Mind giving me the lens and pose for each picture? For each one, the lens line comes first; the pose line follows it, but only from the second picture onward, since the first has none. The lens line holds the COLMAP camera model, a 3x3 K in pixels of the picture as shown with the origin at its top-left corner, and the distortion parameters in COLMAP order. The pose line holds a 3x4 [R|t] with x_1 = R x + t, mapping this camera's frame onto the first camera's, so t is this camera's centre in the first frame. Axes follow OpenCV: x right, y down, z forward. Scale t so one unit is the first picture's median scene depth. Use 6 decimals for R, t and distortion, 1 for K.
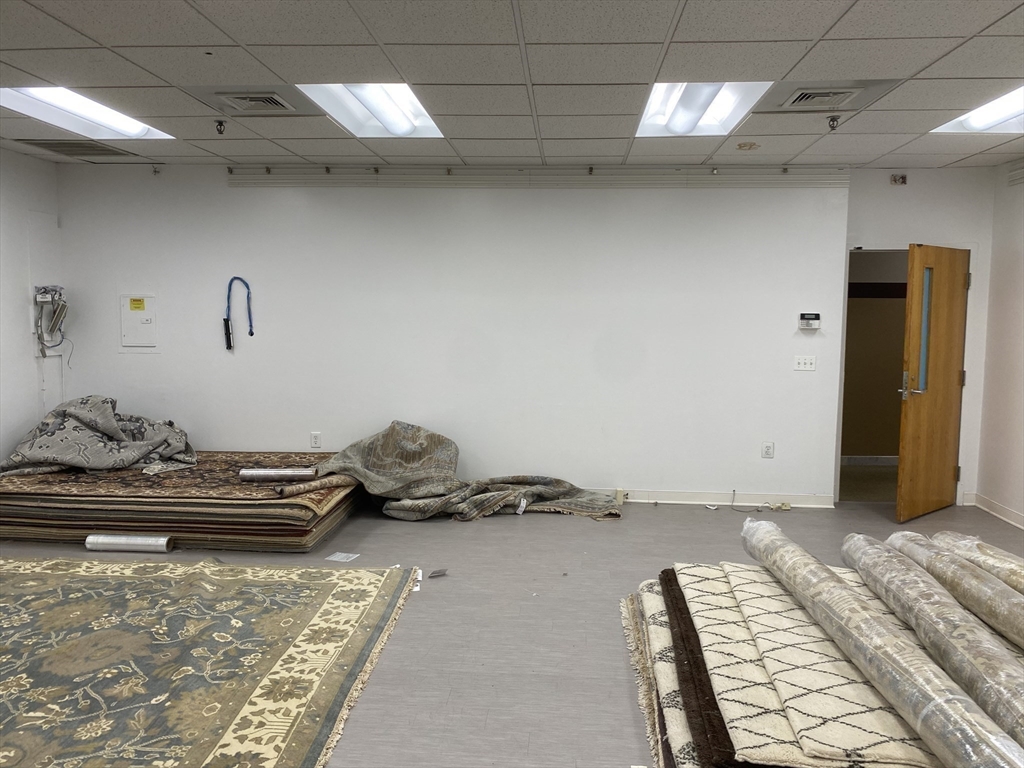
lens RADIAL K [[772.1, 0, 526.0], [0, 772.1, 385.3], [0, 0, 1]] dist [-0.049893, 0.002832]
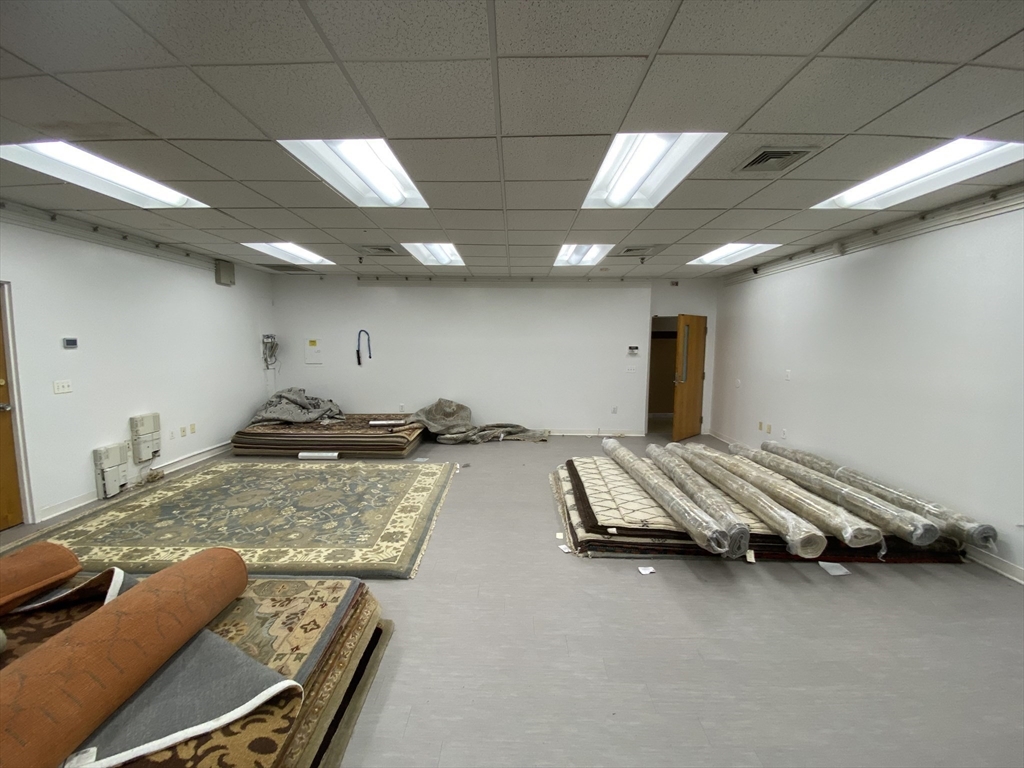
lens RADIAL K [[397.4, 0, 517.4], [0, 397.4, 393.2], [0, 0, 1]] dist [-0.033657, -0.000603]
pose [[0.998329, -0.010333, 0.056847, -0.031959], [0.008938, 0.999654, 0.024747, 0.010997], [-0.057083, -0.024198, 0.998076, -0.146203]]
